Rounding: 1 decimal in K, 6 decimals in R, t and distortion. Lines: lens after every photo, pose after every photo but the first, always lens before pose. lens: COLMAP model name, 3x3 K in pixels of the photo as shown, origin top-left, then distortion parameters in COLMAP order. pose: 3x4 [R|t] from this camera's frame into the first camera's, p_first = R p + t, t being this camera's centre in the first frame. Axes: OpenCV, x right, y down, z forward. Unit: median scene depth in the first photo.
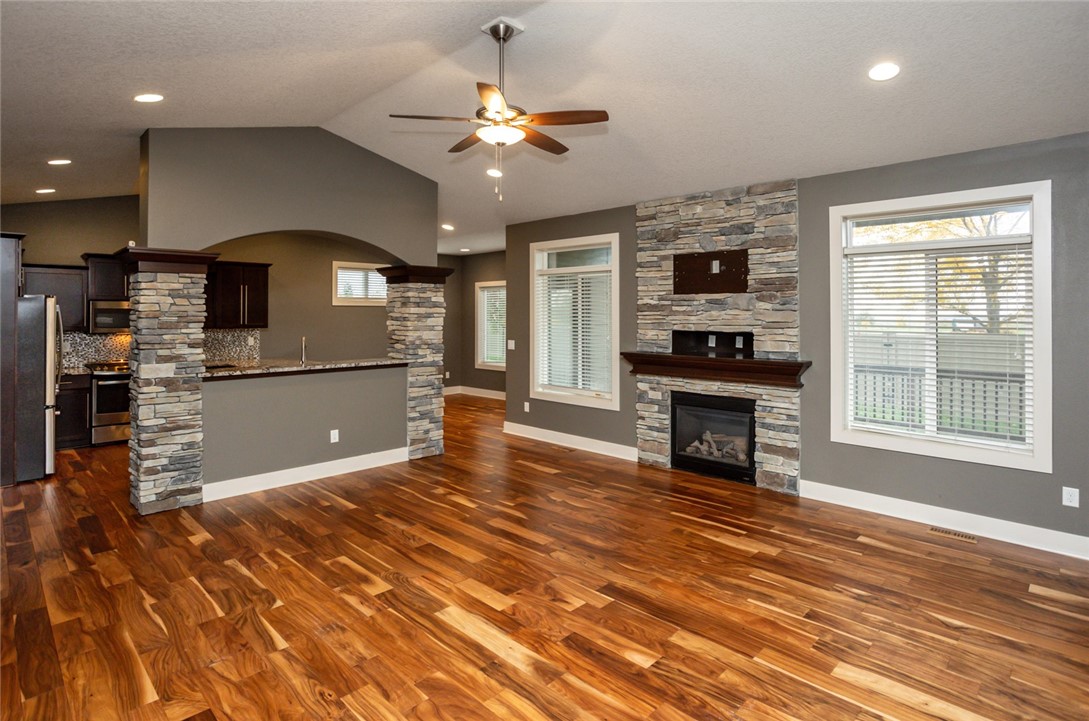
lens RADIAL K [[541.1, 0, 542.2], [0, 541.1, 300.6], [0, 0, 1]] dist [-0.039963, 0.000346]
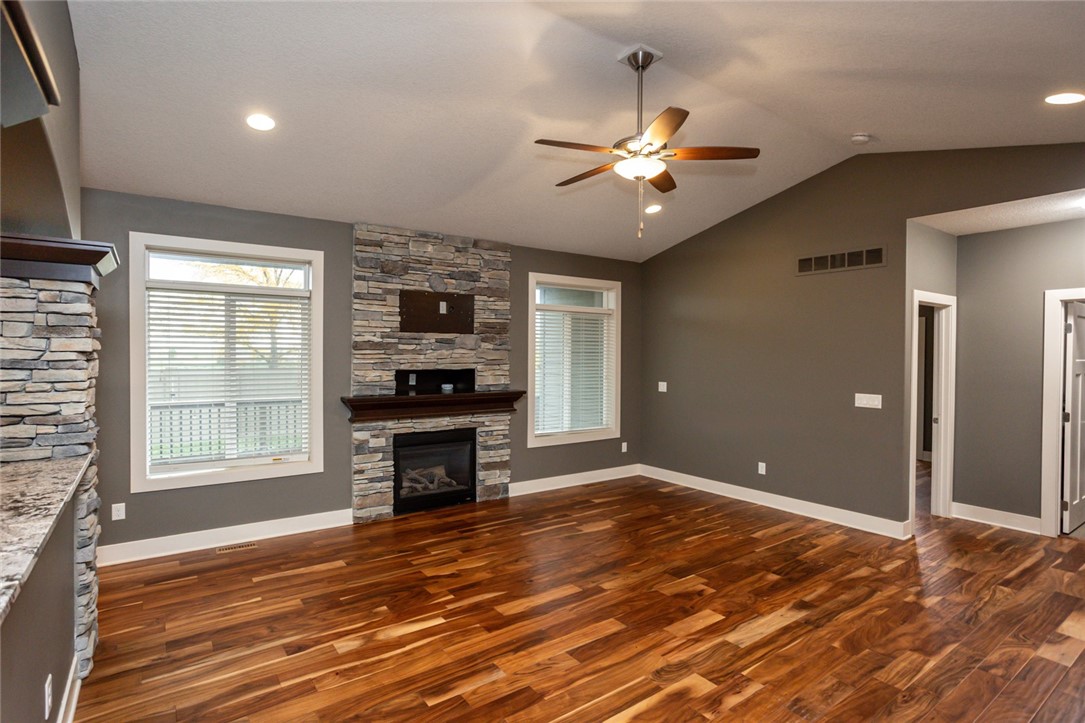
lens RADIAL K [[519.7, 0, 546.7], [0, 519.7, 355.0], [0, 0, 1]] dist [-0.054632, 0.030194]
pose [[0.216204, -0.005029, 0.976335, -0.625953], [-0.027506, 0.999558, 0.011240, 0.012549], [-0.975961, -0.029285, 0.215970, 0.592939]]
